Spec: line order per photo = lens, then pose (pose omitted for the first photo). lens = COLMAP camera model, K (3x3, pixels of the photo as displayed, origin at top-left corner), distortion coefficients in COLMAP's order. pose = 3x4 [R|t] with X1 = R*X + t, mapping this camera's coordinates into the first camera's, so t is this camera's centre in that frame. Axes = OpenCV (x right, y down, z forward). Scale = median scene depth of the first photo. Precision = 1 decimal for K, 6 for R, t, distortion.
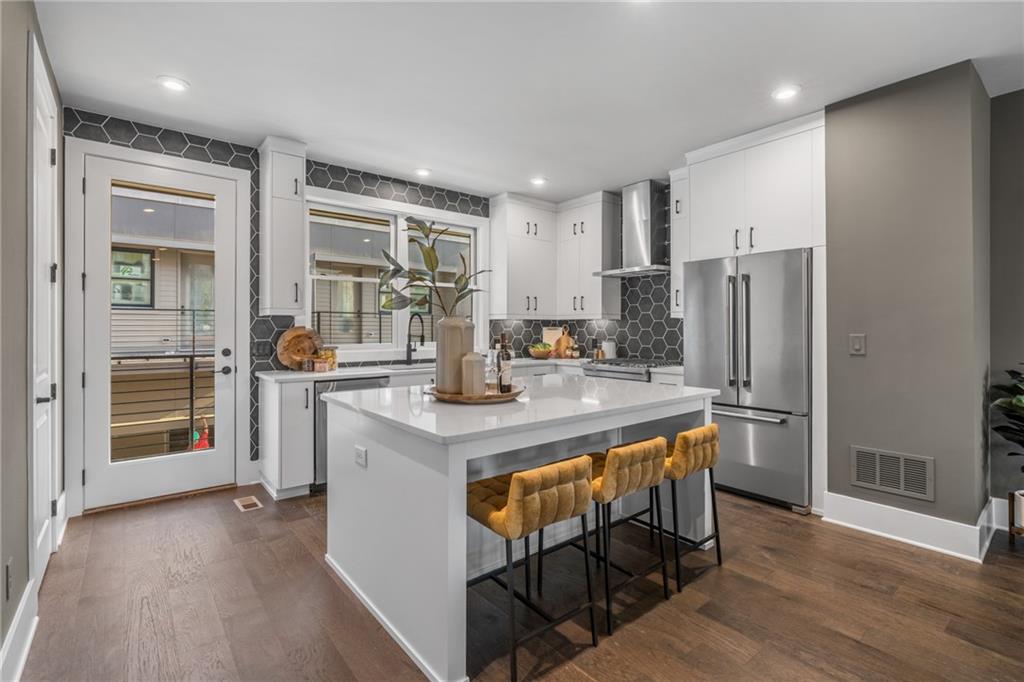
lens RADIAL K [[465.7, 0, 510.2], [0, 465.7, 328.7], [0, 0, 1]] dist [-0.014602, -0.000017]
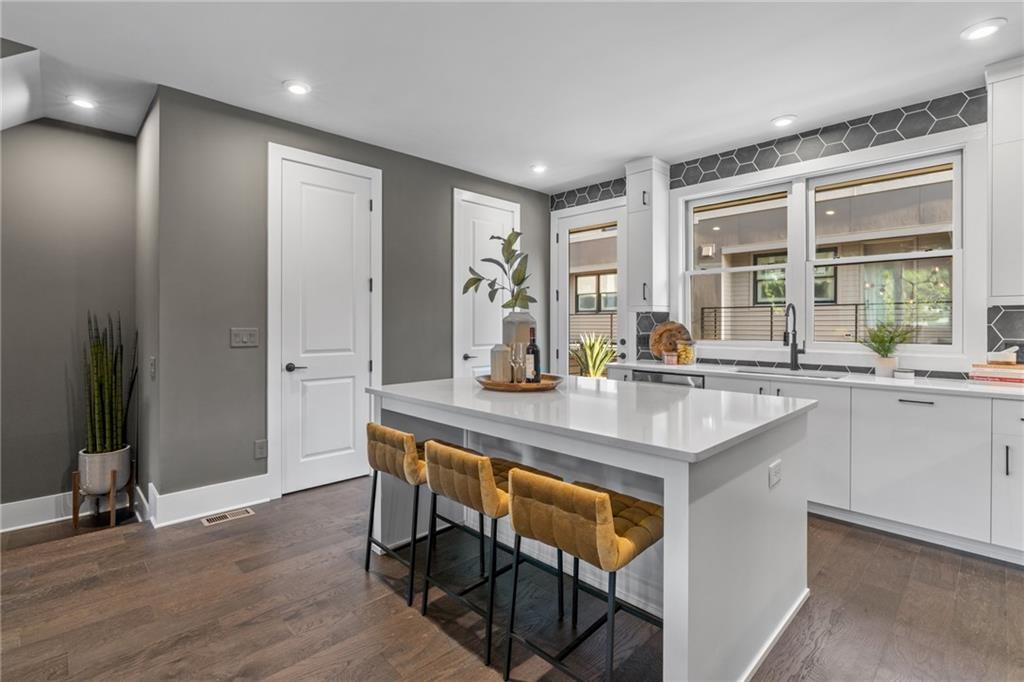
lens RADIAL K [[483.1, 0, 510.5], [0, 483.1, 324.5], [0, 0, 1]] dist [0.002471, 0.000430]
pose [[0.089694, 0.001851, -0.995968, 0.596063], [-0.000547, 0.999998, 0.001810, 0.000208], [0.995969, 0.000382, 0.089695, 0.492981]]
